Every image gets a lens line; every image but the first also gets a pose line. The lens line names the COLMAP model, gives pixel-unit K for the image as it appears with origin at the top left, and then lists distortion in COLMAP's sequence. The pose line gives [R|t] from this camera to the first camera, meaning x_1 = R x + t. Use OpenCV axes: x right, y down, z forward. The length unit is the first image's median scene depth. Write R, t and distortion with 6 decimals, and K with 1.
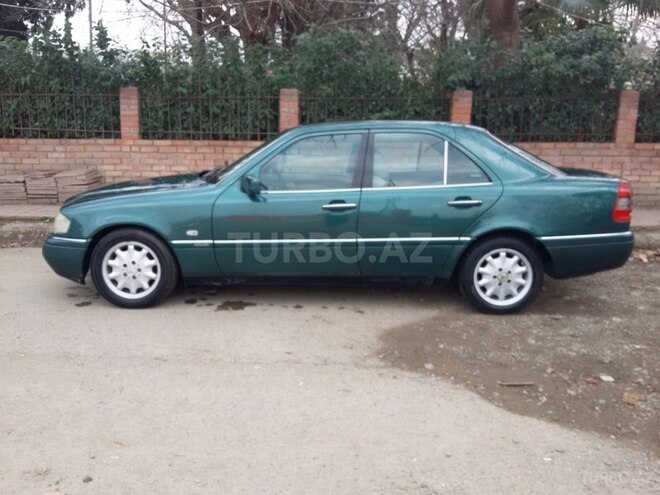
lens RADIAL K [[606.7, 0, 332.7], [0, 606.7, 252.0], [0, 0, 1]] dist [0.017599, 0.000000]
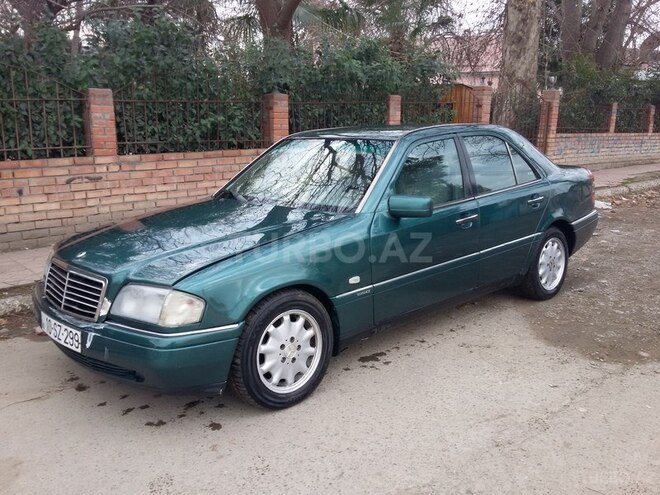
lens RADIAL K [[606.7, 0, 324.6], [0, 606.7, 241.8], [0, 0, 1]] dist [0.017599, 0.000000]
pose [[0.727071, -0.152876, 0.669325, -0.725628], [0.169764, 0.984653, 0.040488, -0.108448], [-0.665243, 0.084190, 0.741865, 0.460442]]
